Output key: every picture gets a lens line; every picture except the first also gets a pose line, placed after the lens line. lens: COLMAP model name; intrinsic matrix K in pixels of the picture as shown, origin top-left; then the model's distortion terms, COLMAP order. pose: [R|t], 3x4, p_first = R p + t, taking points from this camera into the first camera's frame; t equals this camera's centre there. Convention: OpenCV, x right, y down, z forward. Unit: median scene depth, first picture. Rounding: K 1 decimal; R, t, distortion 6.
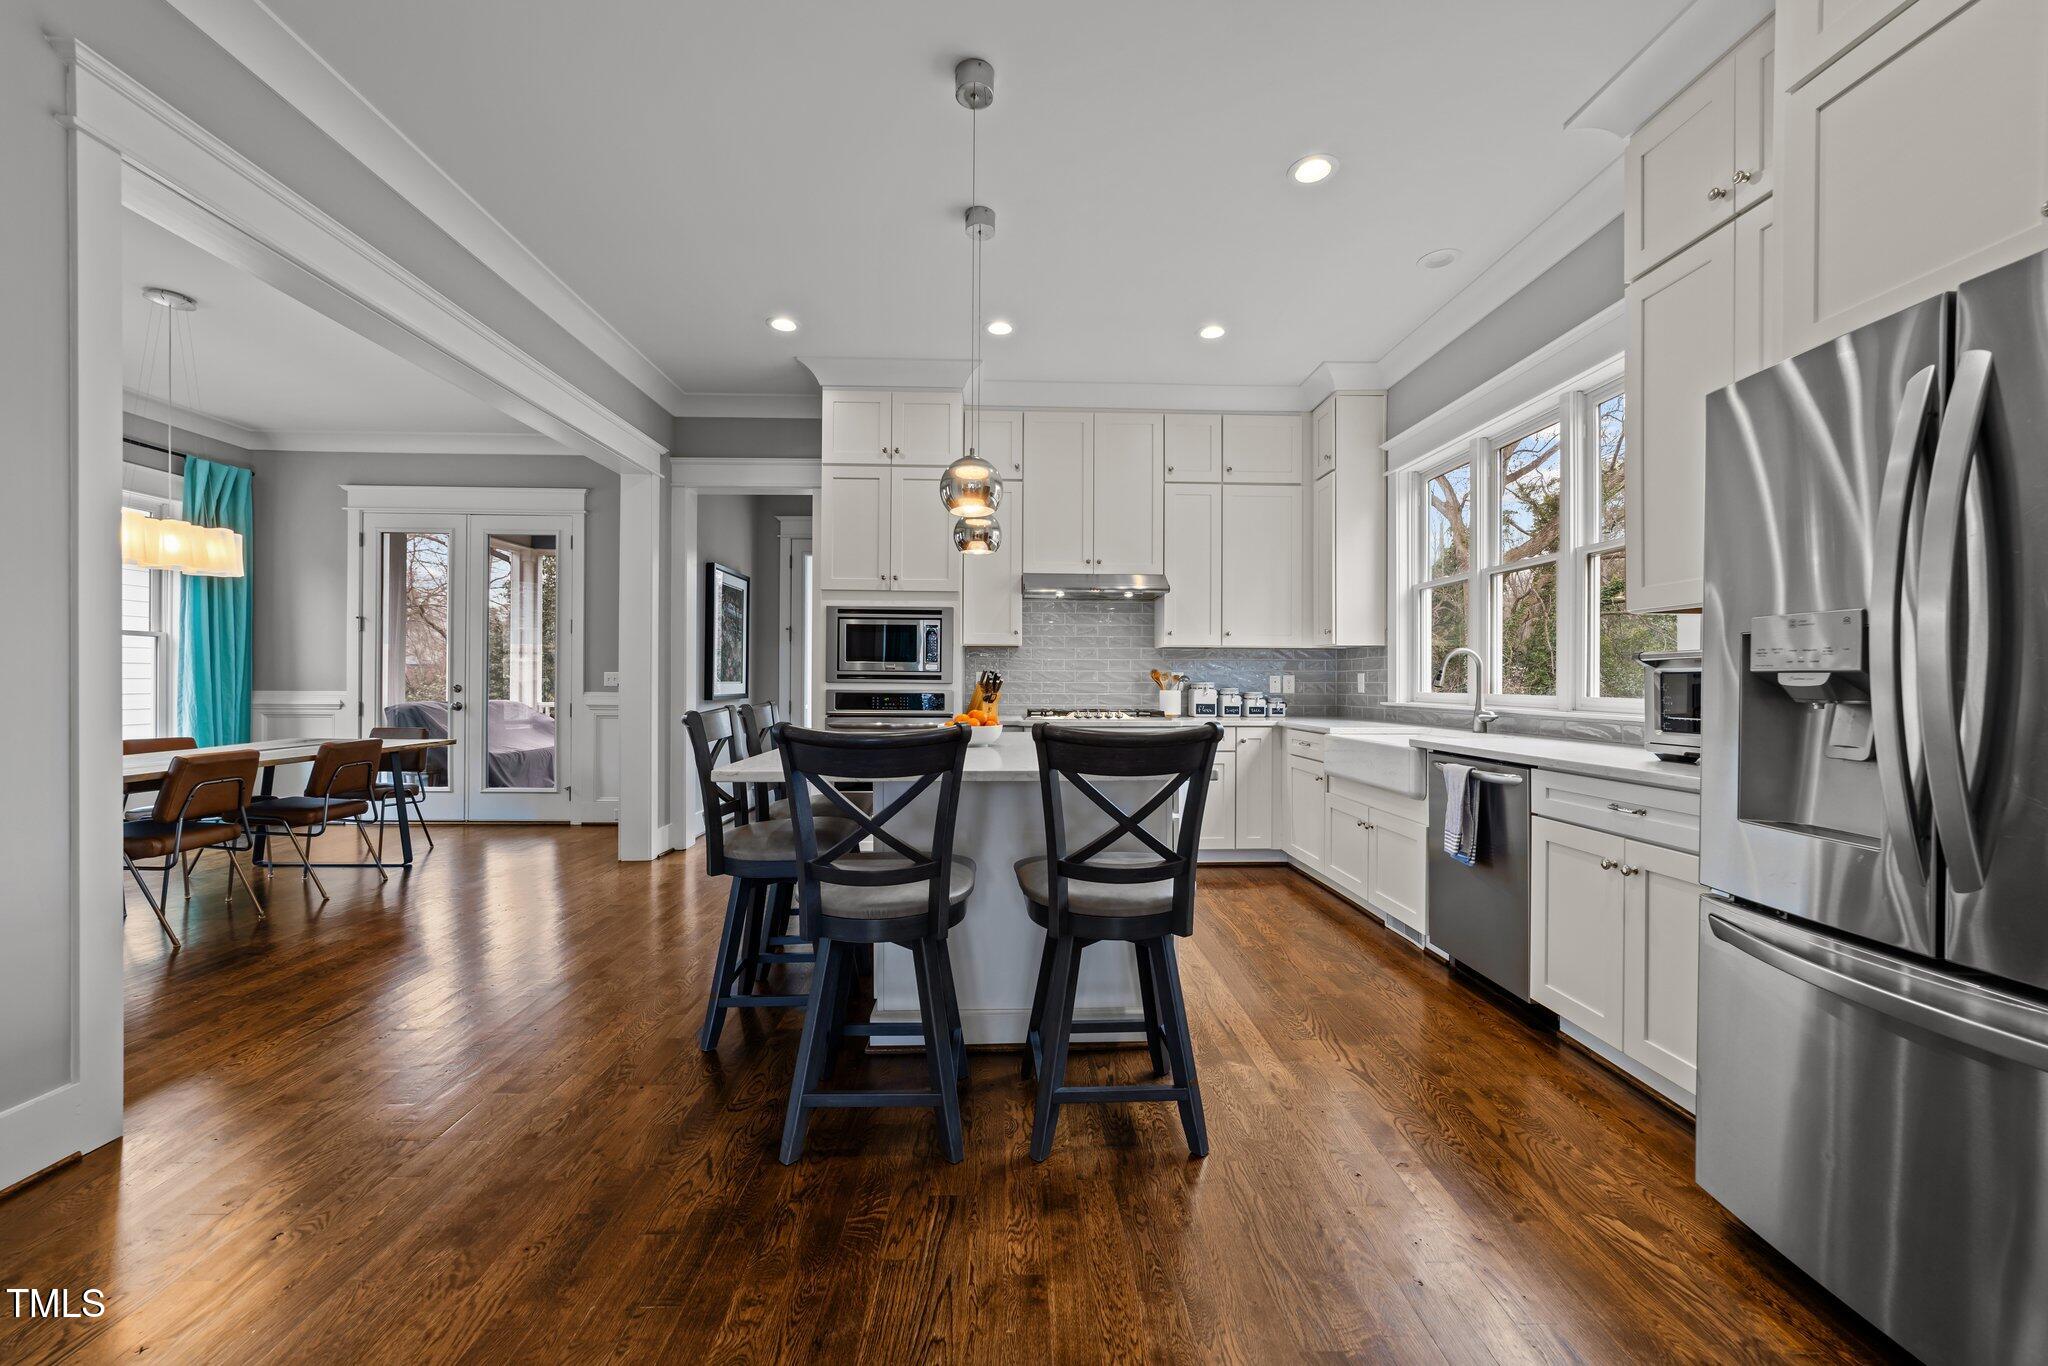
lens RADIAL K [[785.8, 0, 1023.5], [0, 785.8, 674.3], [0, 0, 1]] dist [-0.001425, 0.001089]
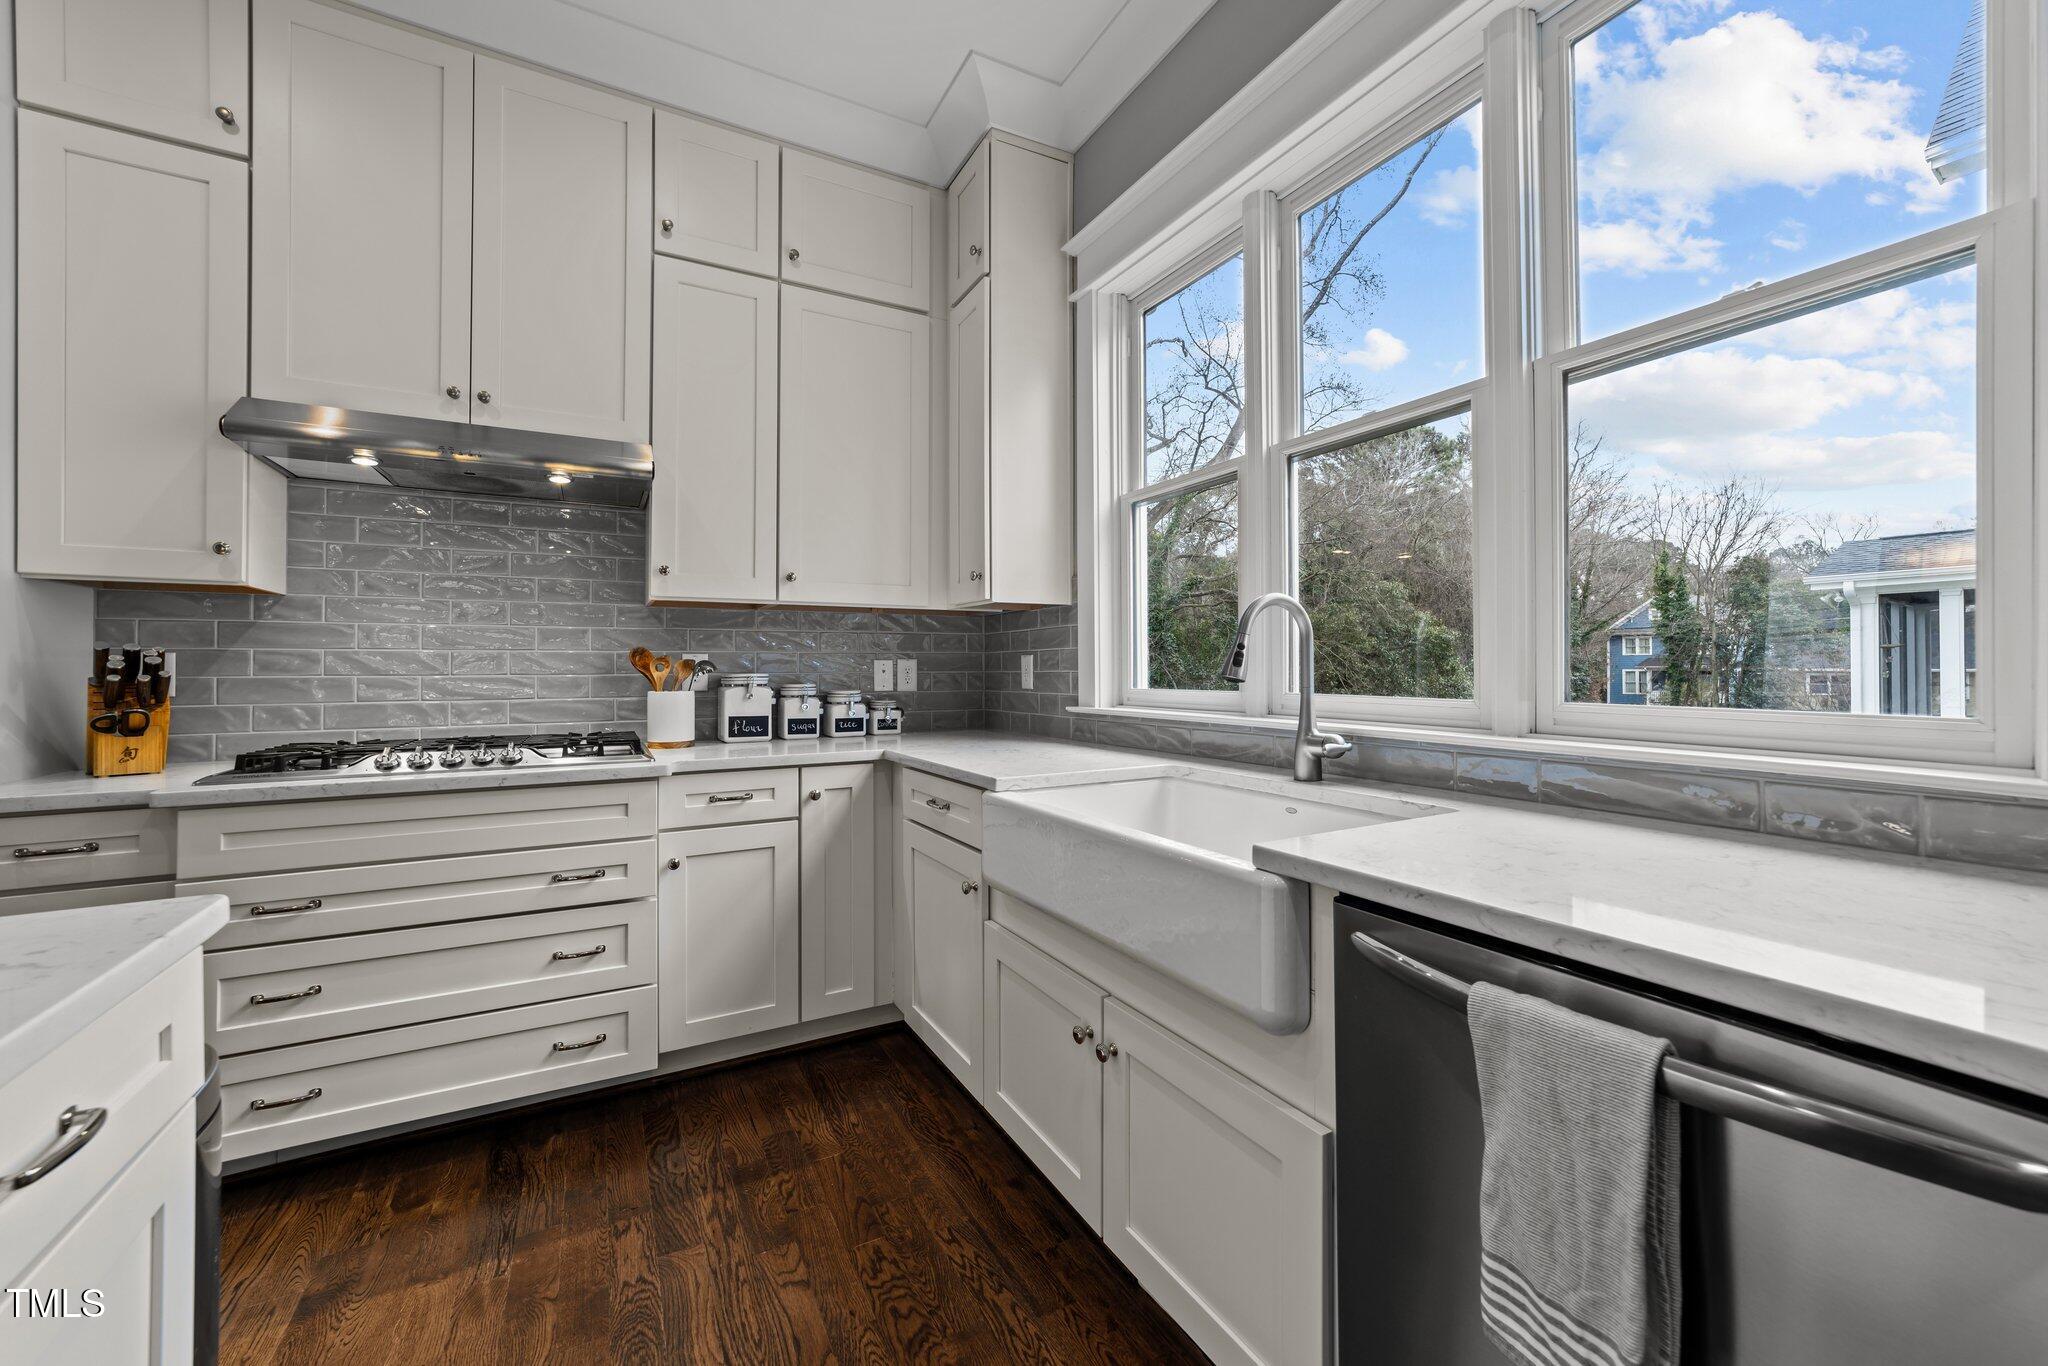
lens RADIAL K [[785.8, 0, 1019.9], [0, 785.8, 651.9], [0, 0, 1]] dist [-0.001425, 0.001089]
pose [[0.894703, 0.002498, 0.446655, 0.166546], [0.003225, 0.999922, -0.012052, 0.003055], [-0.446650, 0.012224, 0.894625, 0.483668]]
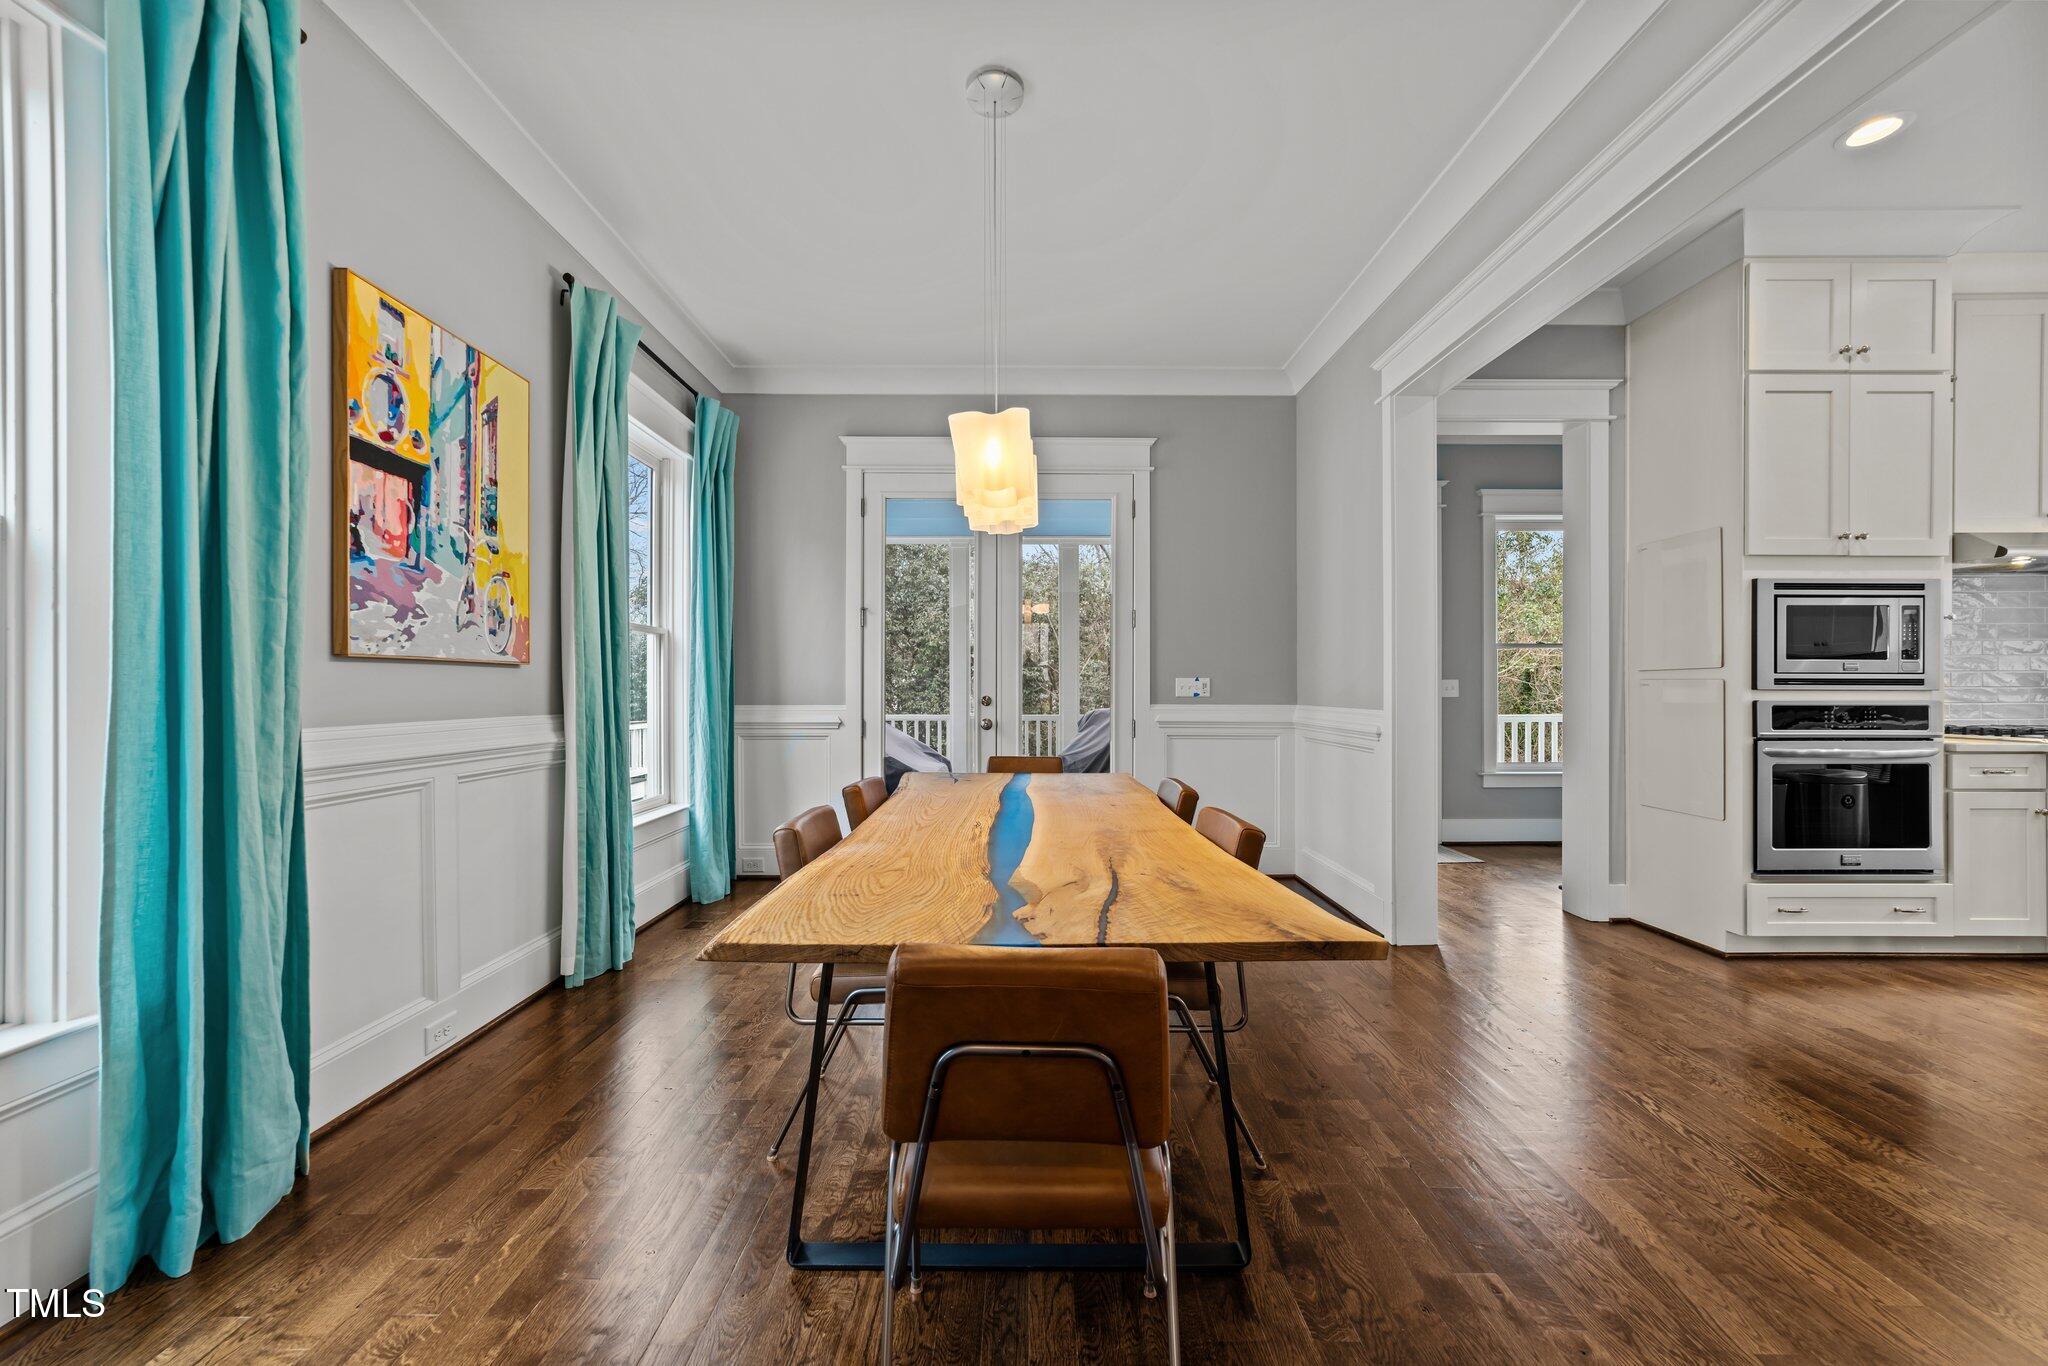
lens RADIAL K [[785.8, 0, 1020.2], [0, 785.8, 689.0], [0, 0, 1]] dist [-0.001425, 0.001089]
pose [[0.999845, -0.006287, -0.016452, -0.824437], [0.006489, 0.999904, 0.012225, -0.003269], [0.016374, -0.012330, 0.999790, 0.284287]]
